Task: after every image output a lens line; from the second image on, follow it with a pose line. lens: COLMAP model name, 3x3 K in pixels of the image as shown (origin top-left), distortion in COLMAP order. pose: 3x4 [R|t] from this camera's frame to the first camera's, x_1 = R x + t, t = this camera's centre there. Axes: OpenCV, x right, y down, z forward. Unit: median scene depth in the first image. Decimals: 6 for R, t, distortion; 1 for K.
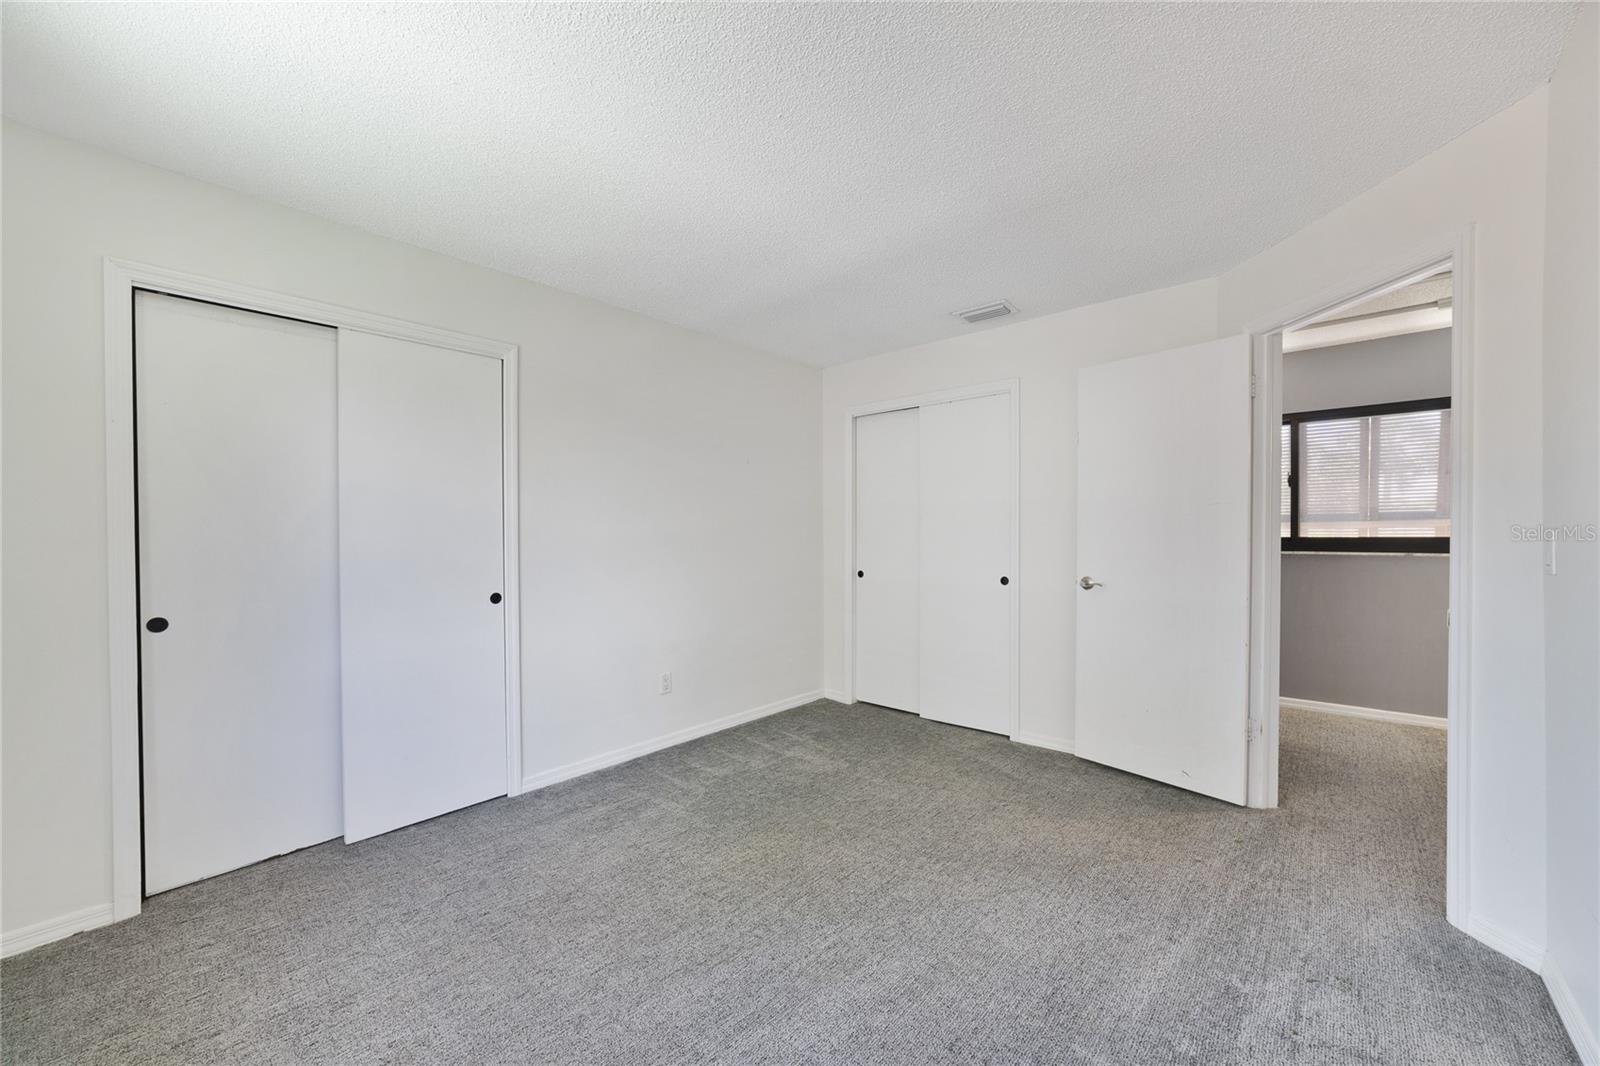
lens RADIAL K [[612.4, 0, 805.5], [0, 612.4, 537.7], [0, 0, 1]] dist [-0.020201, 0.008156]
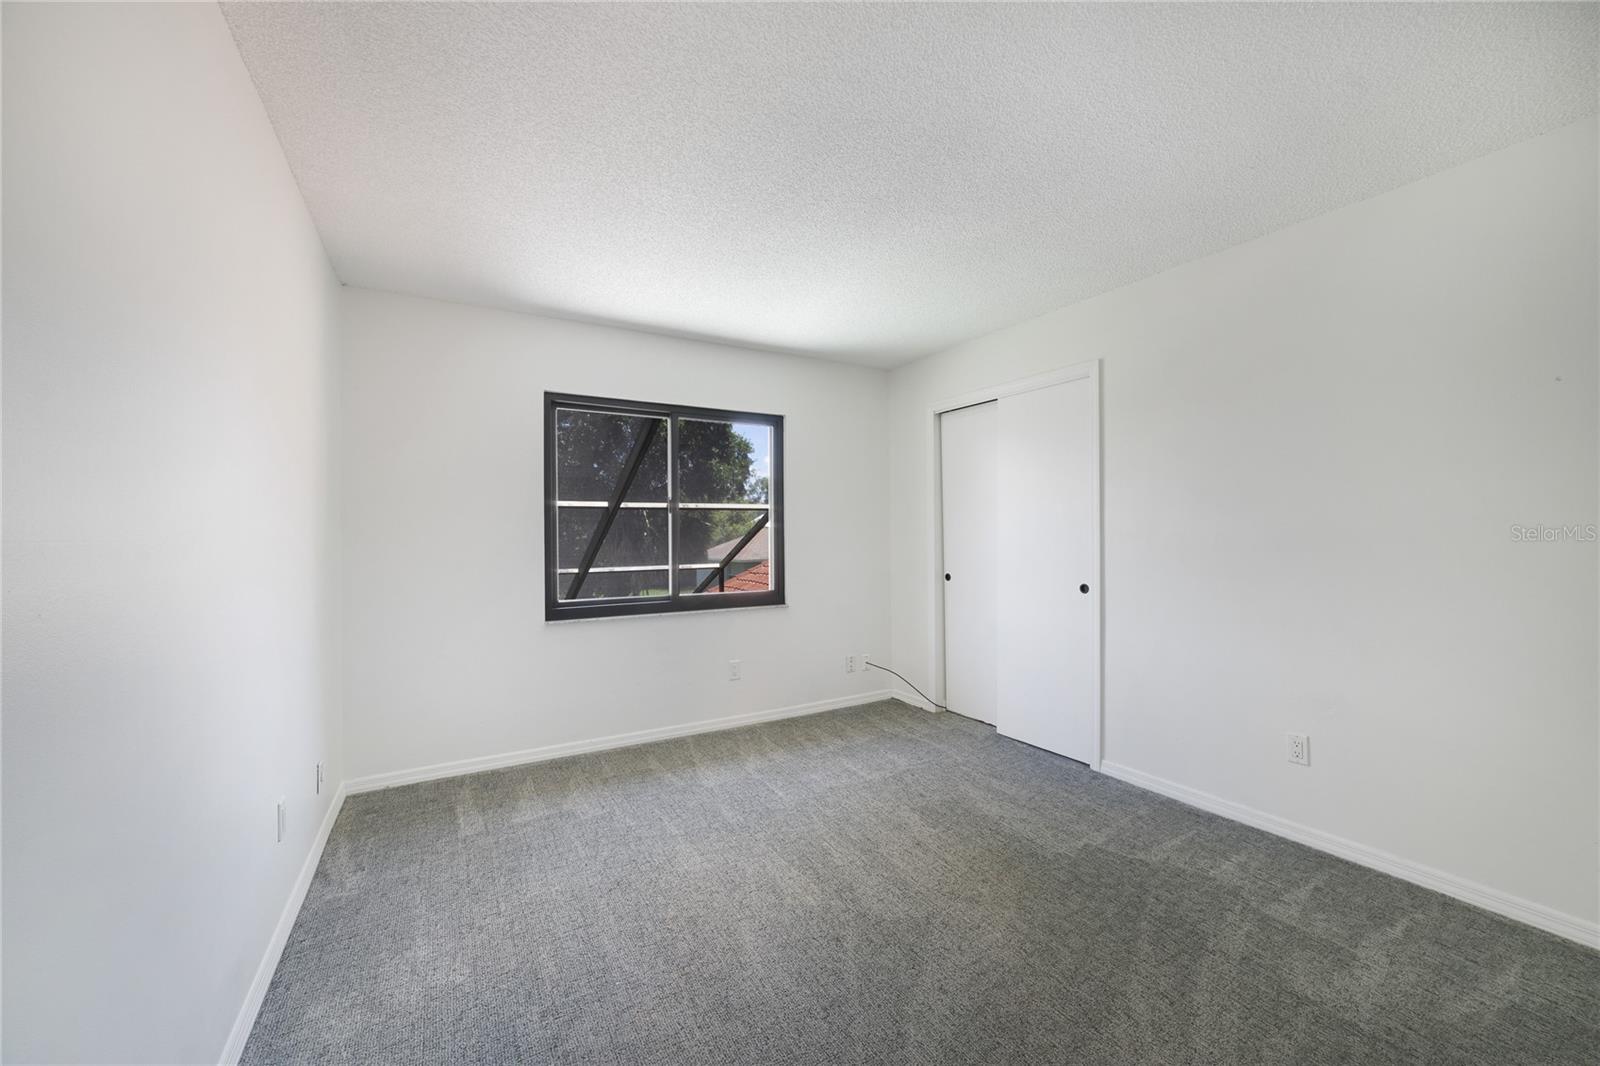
lens RADIAL K [[612.4, 0, 805.5], [0, 612.4, 537.7], [0, 0, 1]] dist [-0.020201, 0.008156]
pose [[-0.318095, 0.012627, -0.947975, 0.728207], [0.008884, 0.999907, 0.010338, -0.021873], [0.948017, -0.005134, -0.318178, 0.822161]]
